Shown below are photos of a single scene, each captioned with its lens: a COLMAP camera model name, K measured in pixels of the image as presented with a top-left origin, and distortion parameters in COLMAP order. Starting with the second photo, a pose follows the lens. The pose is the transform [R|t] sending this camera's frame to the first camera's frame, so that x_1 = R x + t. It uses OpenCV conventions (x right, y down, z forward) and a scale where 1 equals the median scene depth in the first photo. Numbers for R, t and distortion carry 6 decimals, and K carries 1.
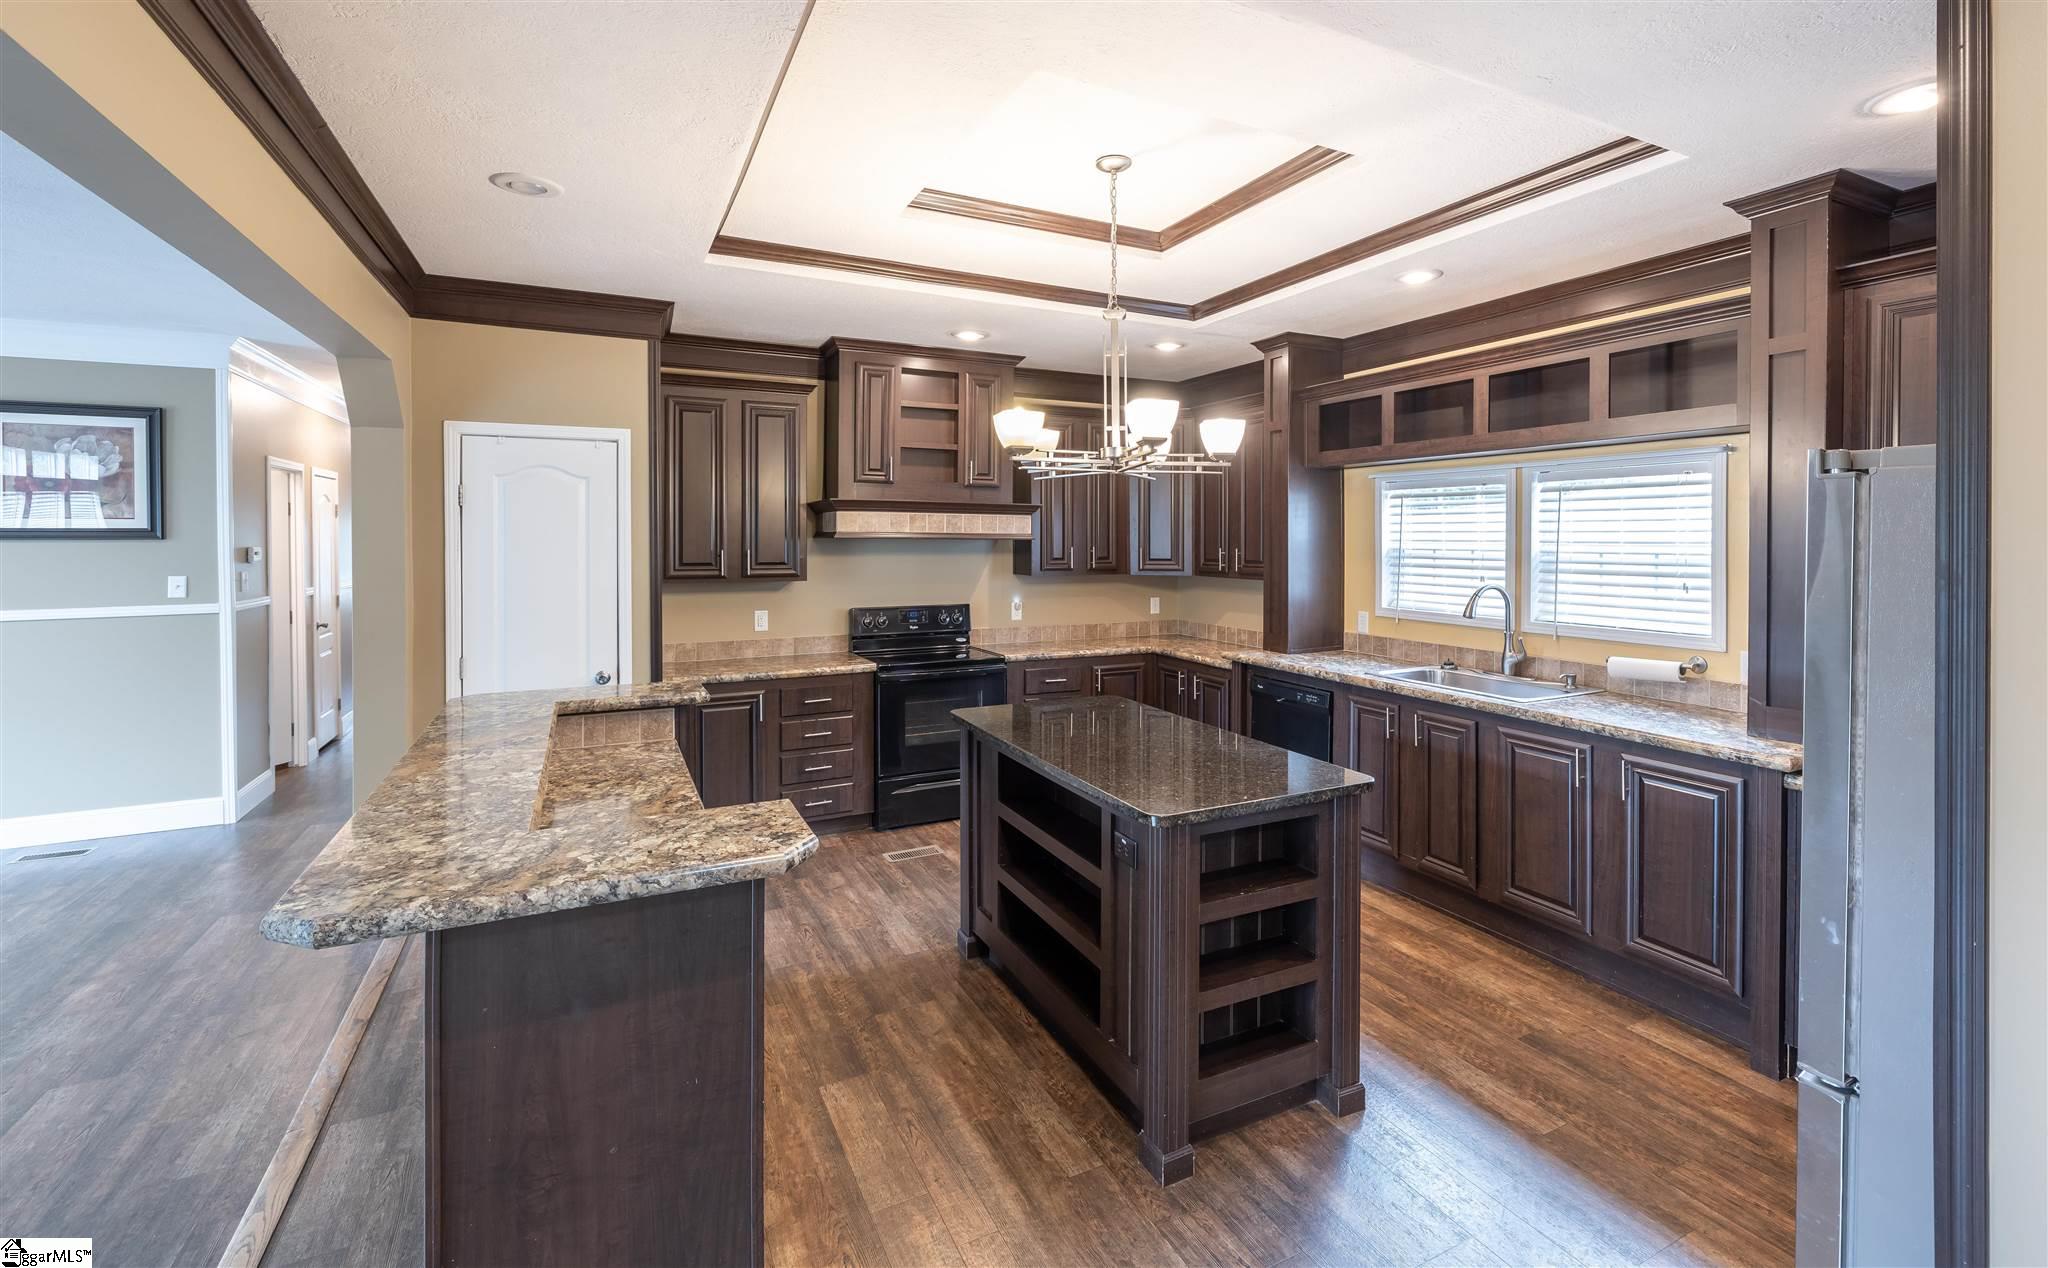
lens RADIAL K [[903.8, 0, 1072.6], [0, 903.8, 539.6], [0, 0, 1]] dist [-0.002046, 0.000039]
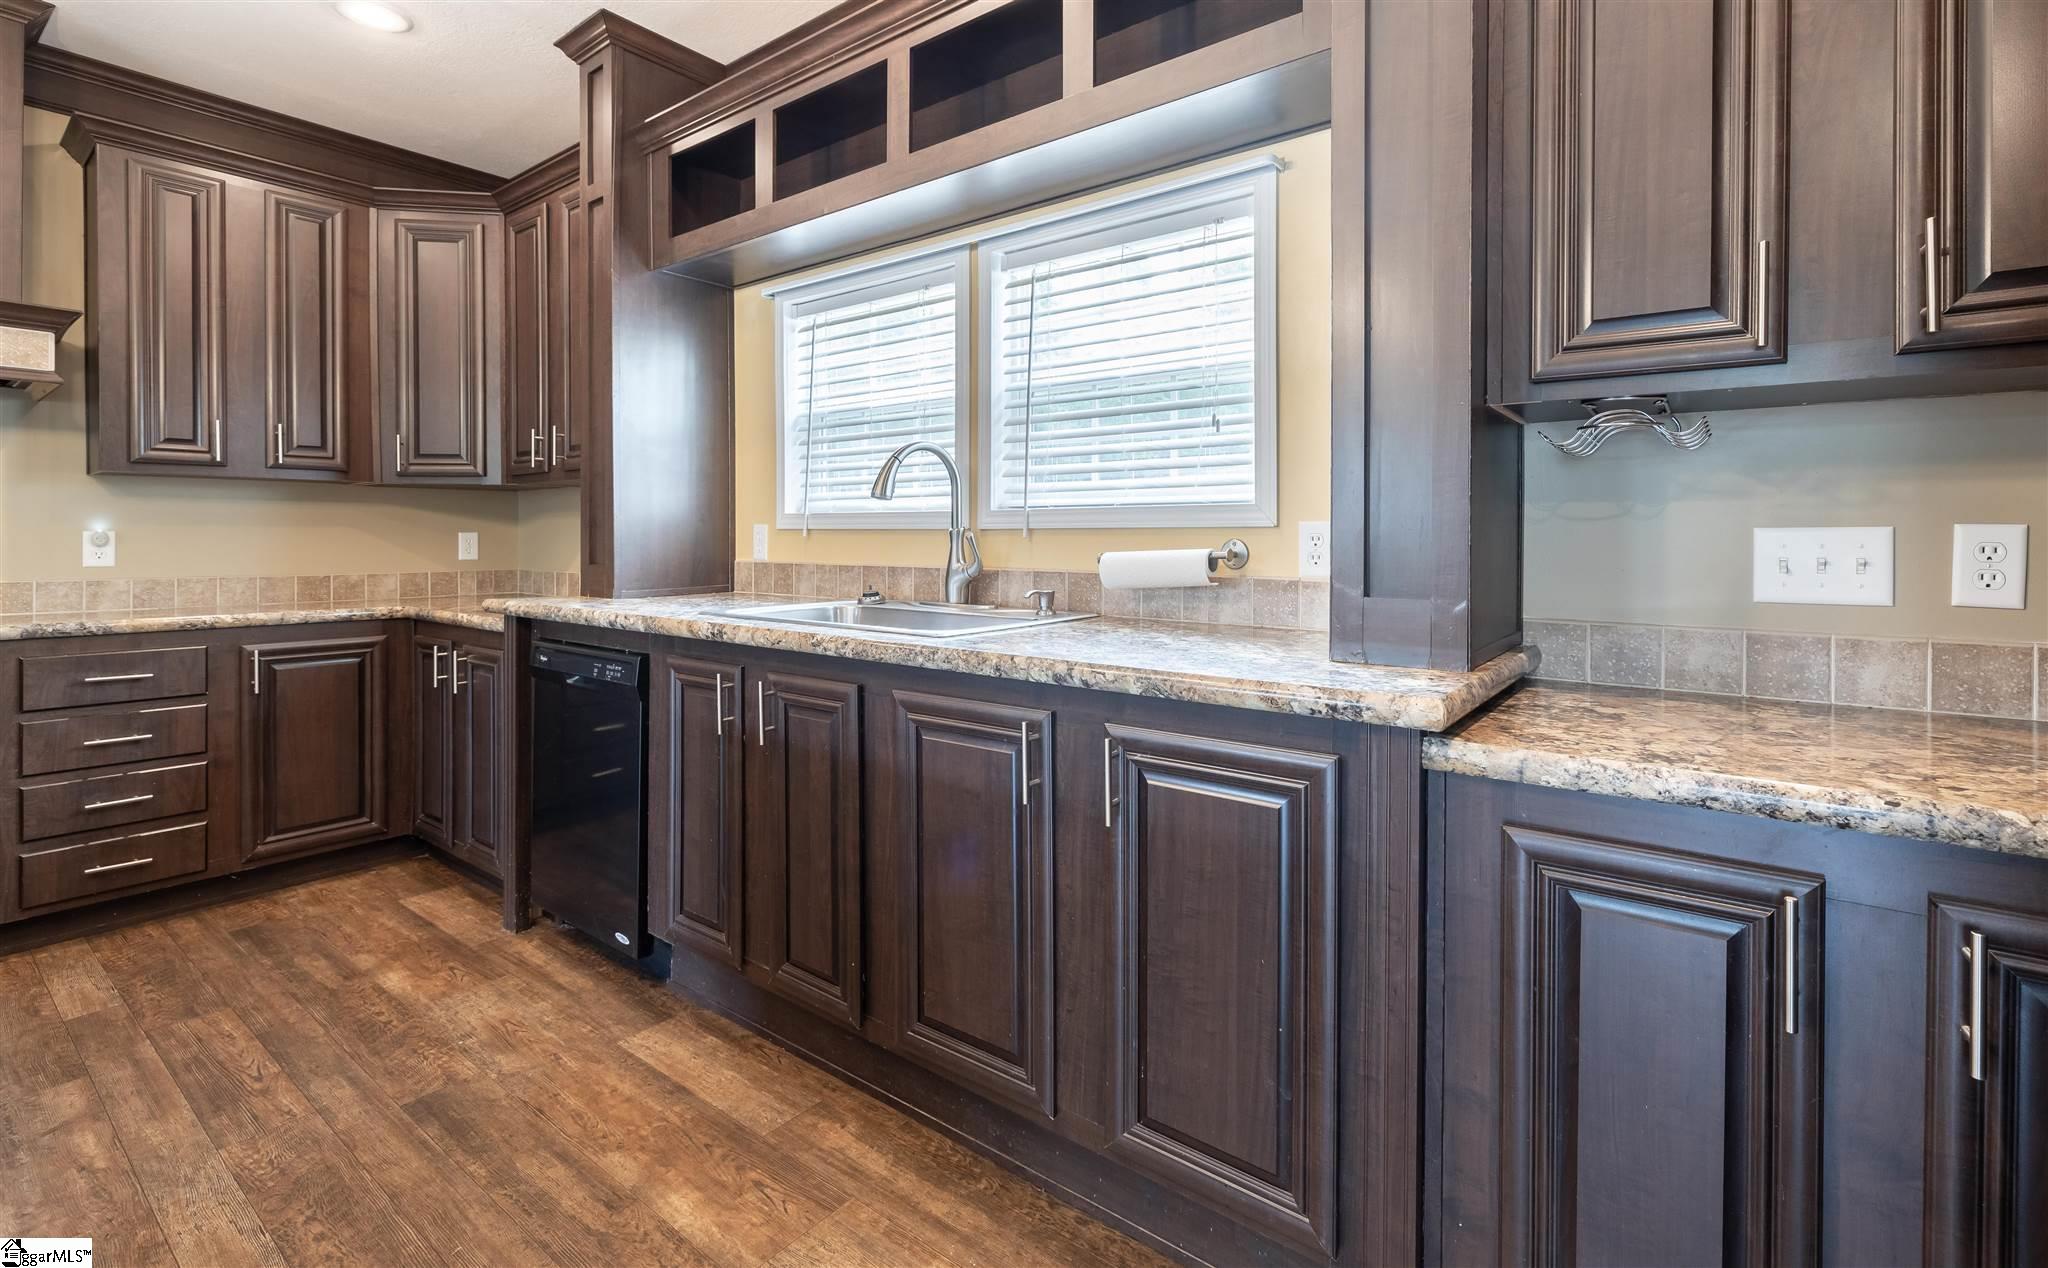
lens RADIAL K [[903.8, 0, 1072.6], [0, 903.8, 539.6], [0, 0, 1]] dist [-0.002046, 0.000039]
pose [[0.898733, -0.003021, 0.438485, 0.313495], [0.002657, 0.999995, 0.001443, 0.114389], [-0.438488, -0.000132, 0.898737, 0.476039]]
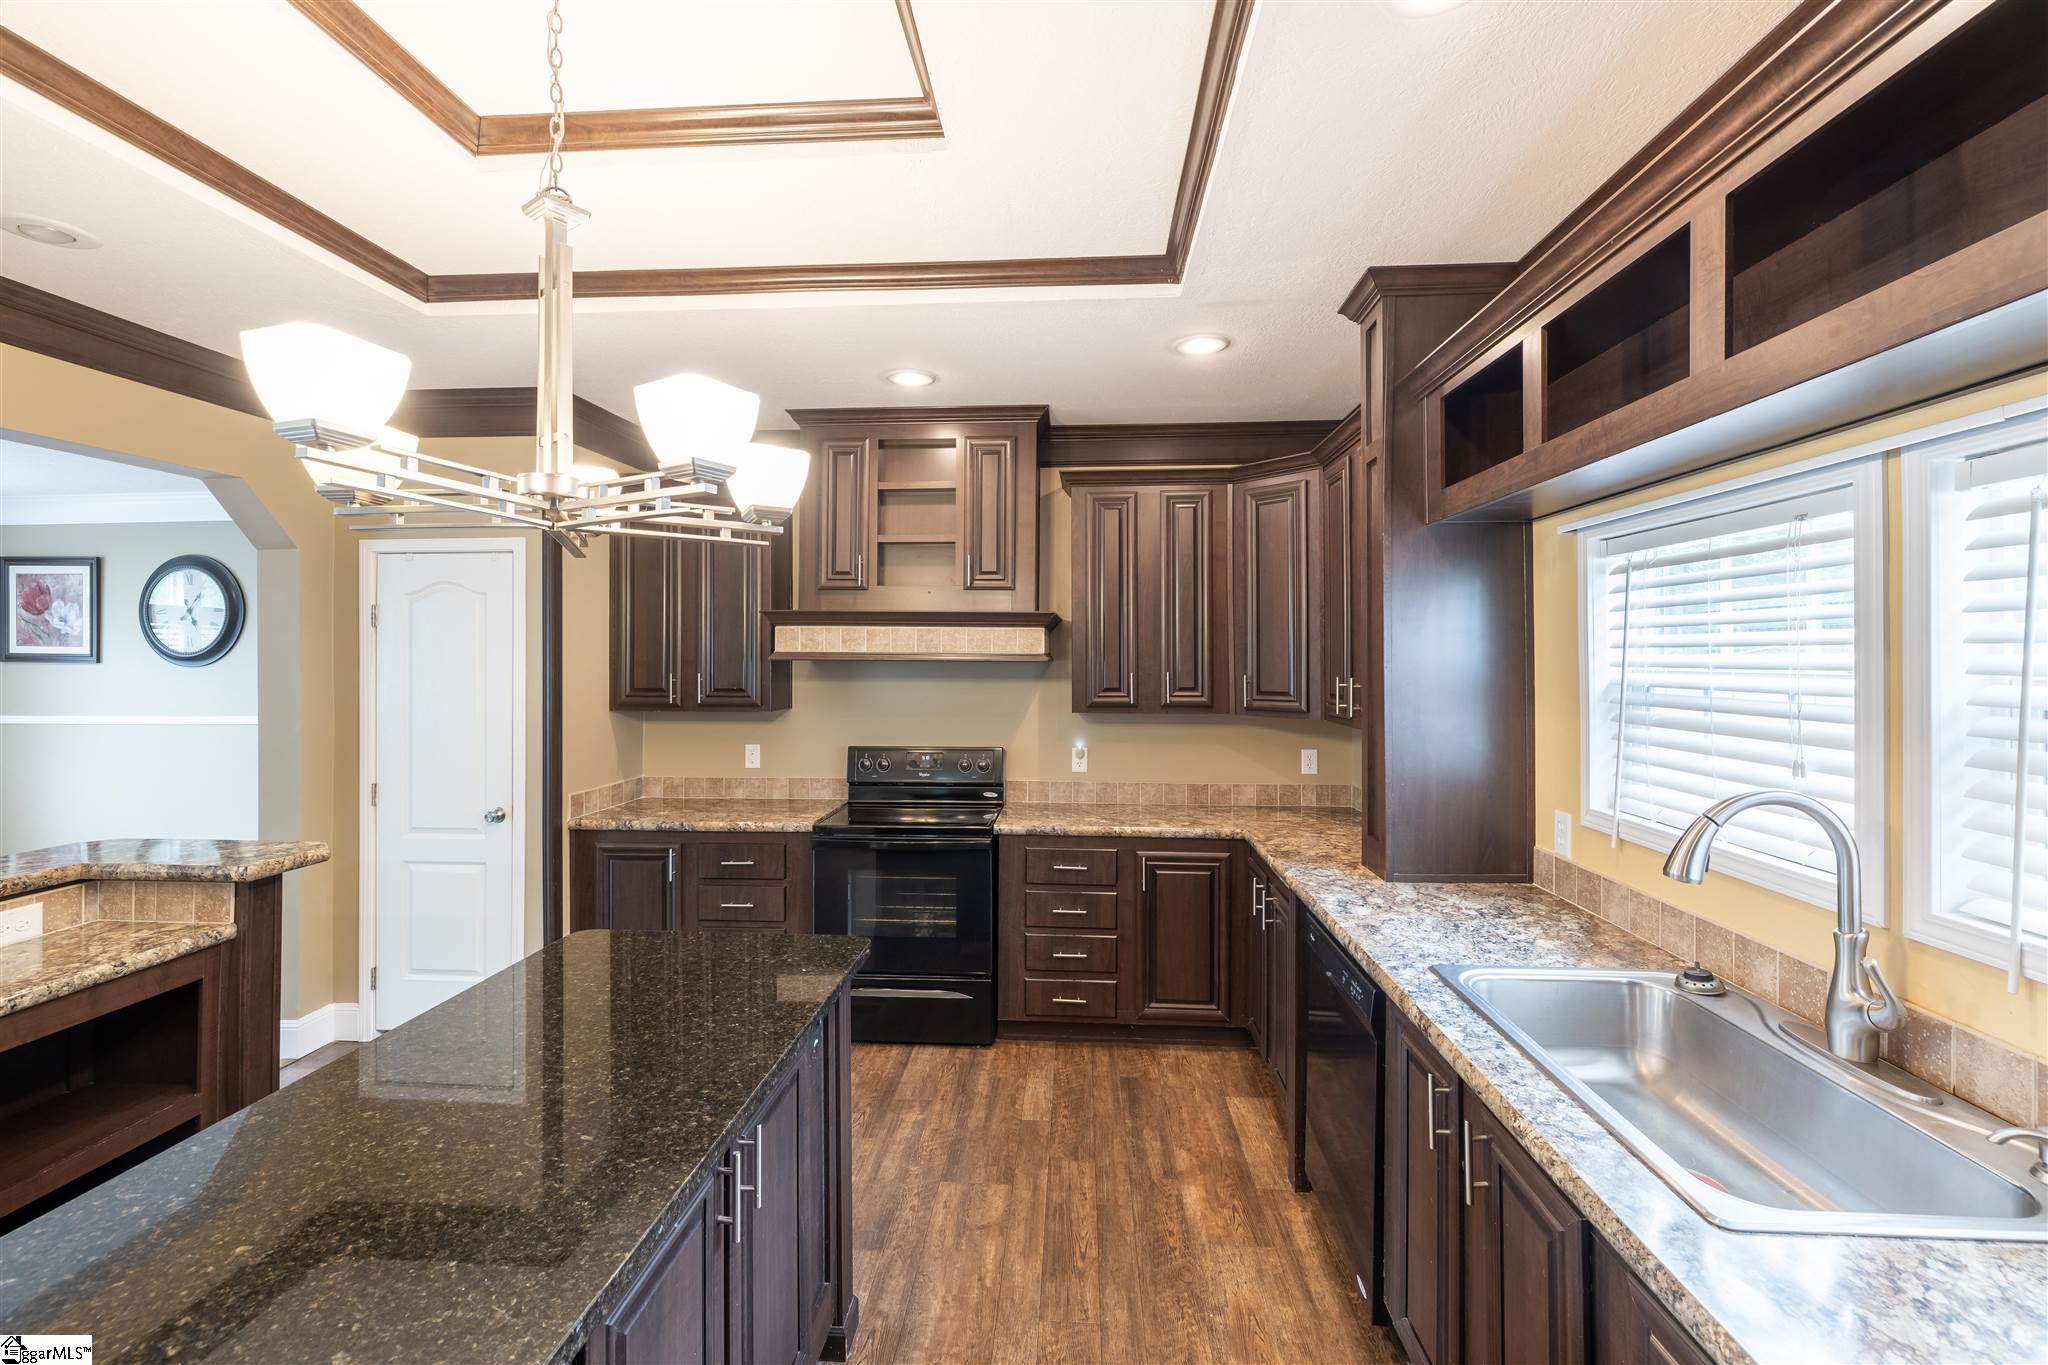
lens RADIAL K [[868.0, 0, 1024.5], [0, 868.0, 650.7], [0, 0, 1]] dist [-0.000992, 0.000207]
pose [[0.851508, -0.005528, -0.524312, 0.409689], [-0.000024, 0.999944, -0.010582, -0.001961], [0.524341, 0.009023, 0.851461, 0.580071]]
